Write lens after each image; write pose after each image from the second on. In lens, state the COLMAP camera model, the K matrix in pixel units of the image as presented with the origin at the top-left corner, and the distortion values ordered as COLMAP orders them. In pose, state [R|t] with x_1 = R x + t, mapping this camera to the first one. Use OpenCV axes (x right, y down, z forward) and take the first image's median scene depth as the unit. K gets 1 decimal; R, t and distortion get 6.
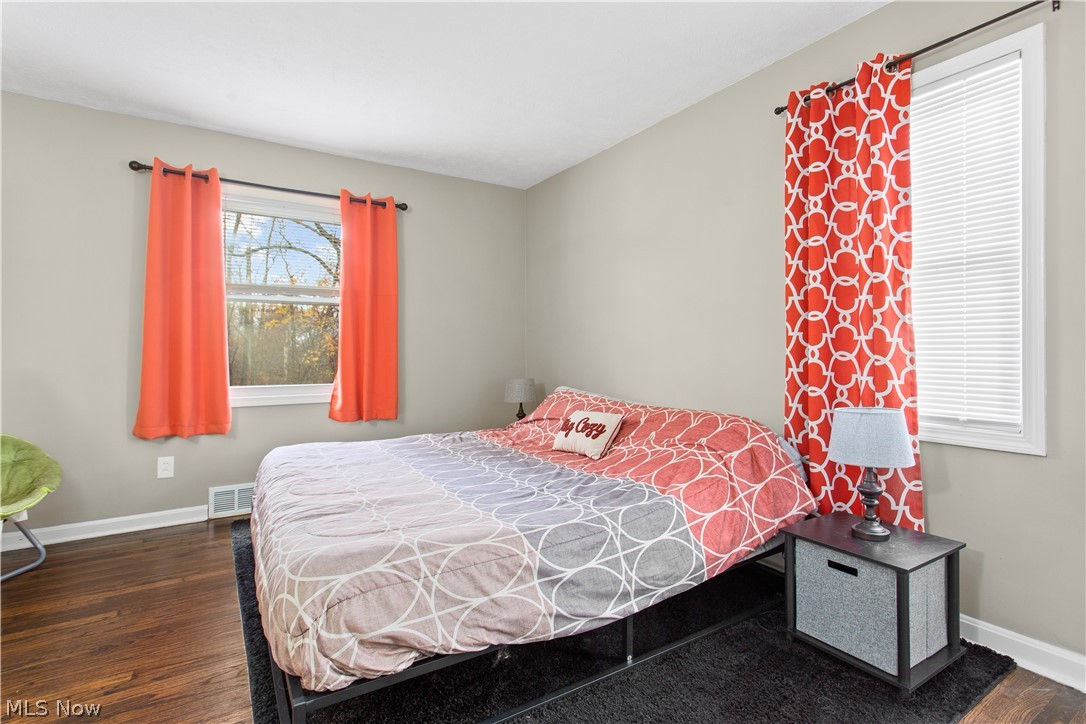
lens RADIAL K [[518.5, 0, 546.7], [0, 518.5, 355.3], [0, 0, 1]] dist [-0.001835, 0.001603]
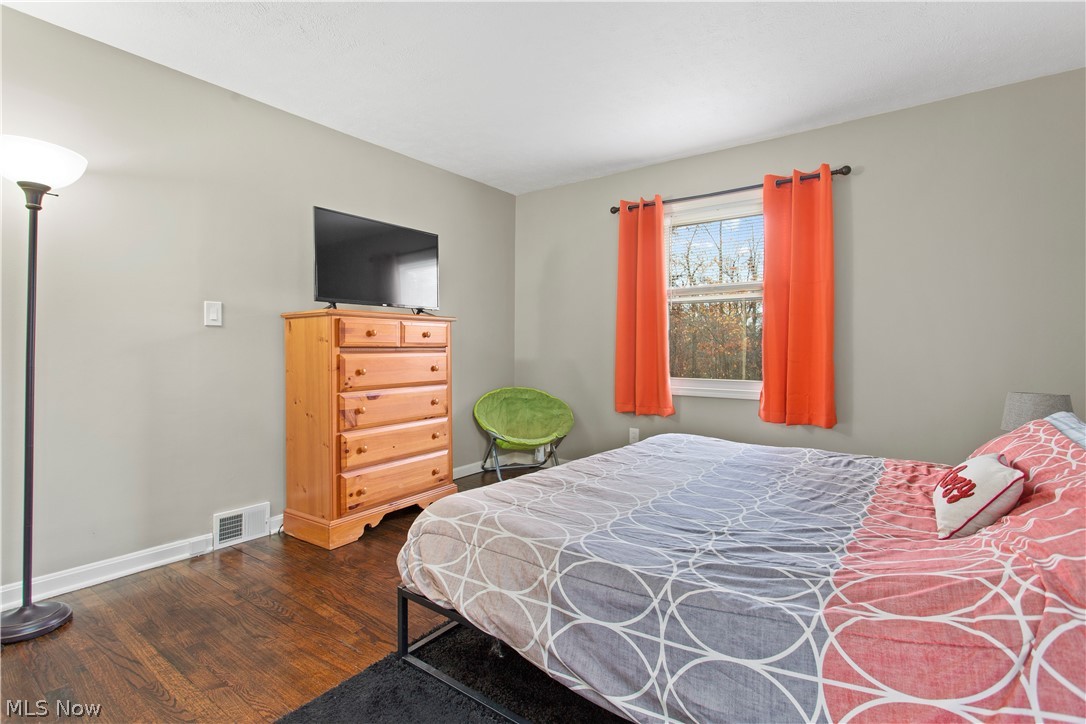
lens RADIAL K [[518.5, 0, 544.5], [0, 518.5, 354.5], [0, 0, 1]] dist [-0.001835, 0.001603]
pose [[0.358922, 0.016938, -0.933214, 0.674039], [-0.007956, 0.999855, 0.015088, -0.010626], [0.933334, 0.002009, 0.359004, 0.554693]]
